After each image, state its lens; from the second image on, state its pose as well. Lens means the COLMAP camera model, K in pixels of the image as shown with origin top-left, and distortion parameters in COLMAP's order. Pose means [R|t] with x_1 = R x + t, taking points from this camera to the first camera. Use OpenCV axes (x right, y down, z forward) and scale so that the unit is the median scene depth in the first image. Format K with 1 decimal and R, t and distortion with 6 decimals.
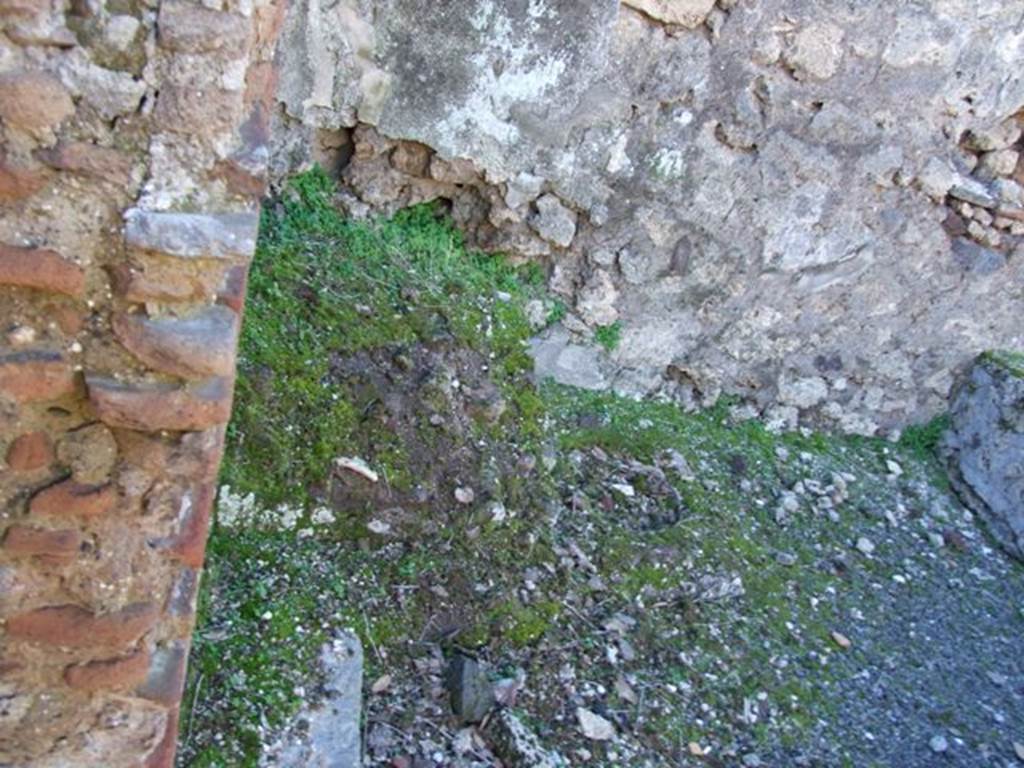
lens RADIAL K [[816.8, 0, 520.2], [0, 816.8, 359.8], [0, 0, 1]] dist [-0.064171, 0.053904]
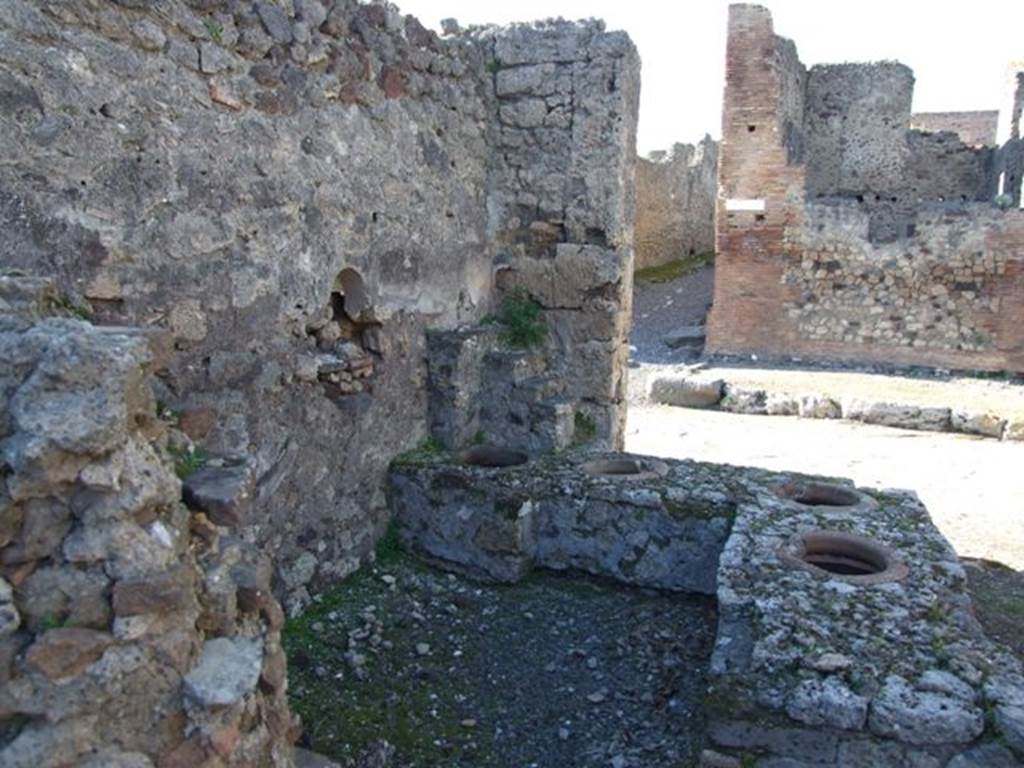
lens RADIAL K [[816.8, 0, 520.2], [0, 816.8, 359.8], [0, 0, 1]] dist [-0.064171, 0.053904]
pose [[0.581282, -0.392989, 0.712510, -0.186679], [0.504106, 0.861283, 0.063785, -0.146689], [-0.638740, 0.322103, 0.698757, -0.103729]]
